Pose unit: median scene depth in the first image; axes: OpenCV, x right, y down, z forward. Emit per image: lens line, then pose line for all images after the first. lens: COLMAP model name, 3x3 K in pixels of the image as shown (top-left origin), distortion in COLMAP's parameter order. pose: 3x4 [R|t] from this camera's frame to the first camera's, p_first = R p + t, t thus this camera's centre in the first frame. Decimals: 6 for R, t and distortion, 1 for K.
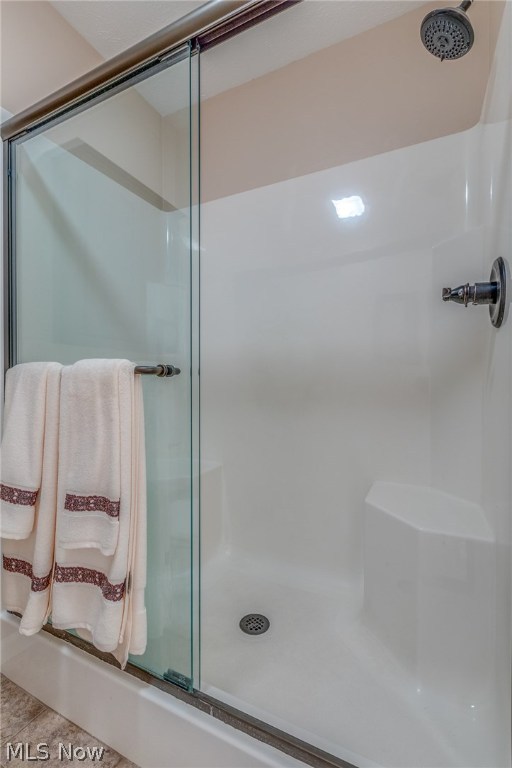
lens RADIAL K [[342.0, 0, 256.0], [0, 342.0, 384.0], [0, 0, 1]] dist [0.000537, -0.000835]
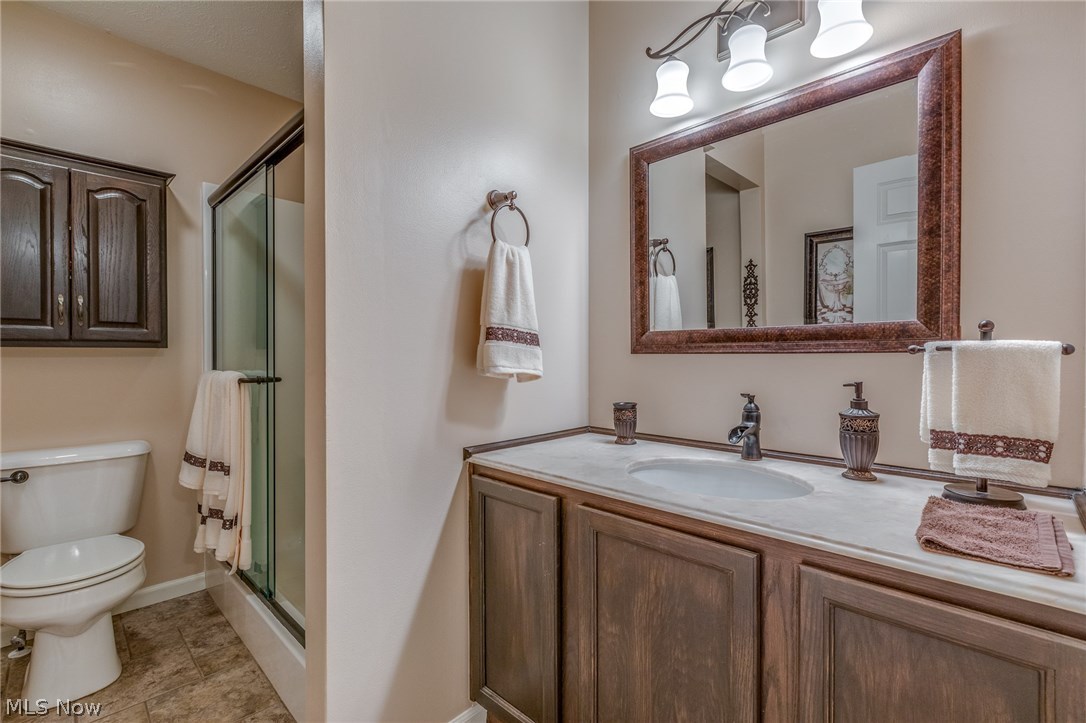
lens RADIAL K [[483.7, 0, 542.9], [0, 483.7, 359.1], [0, 0, 1]] dist [0.000537, -0.000835]
pose [[0.953539, -0.000453, -0.301268, 1.533431], [-0.000778, 0.999992, -0.003964, -0.122530], [0.301268, 0.004014, 0.953531, -0.625202]]
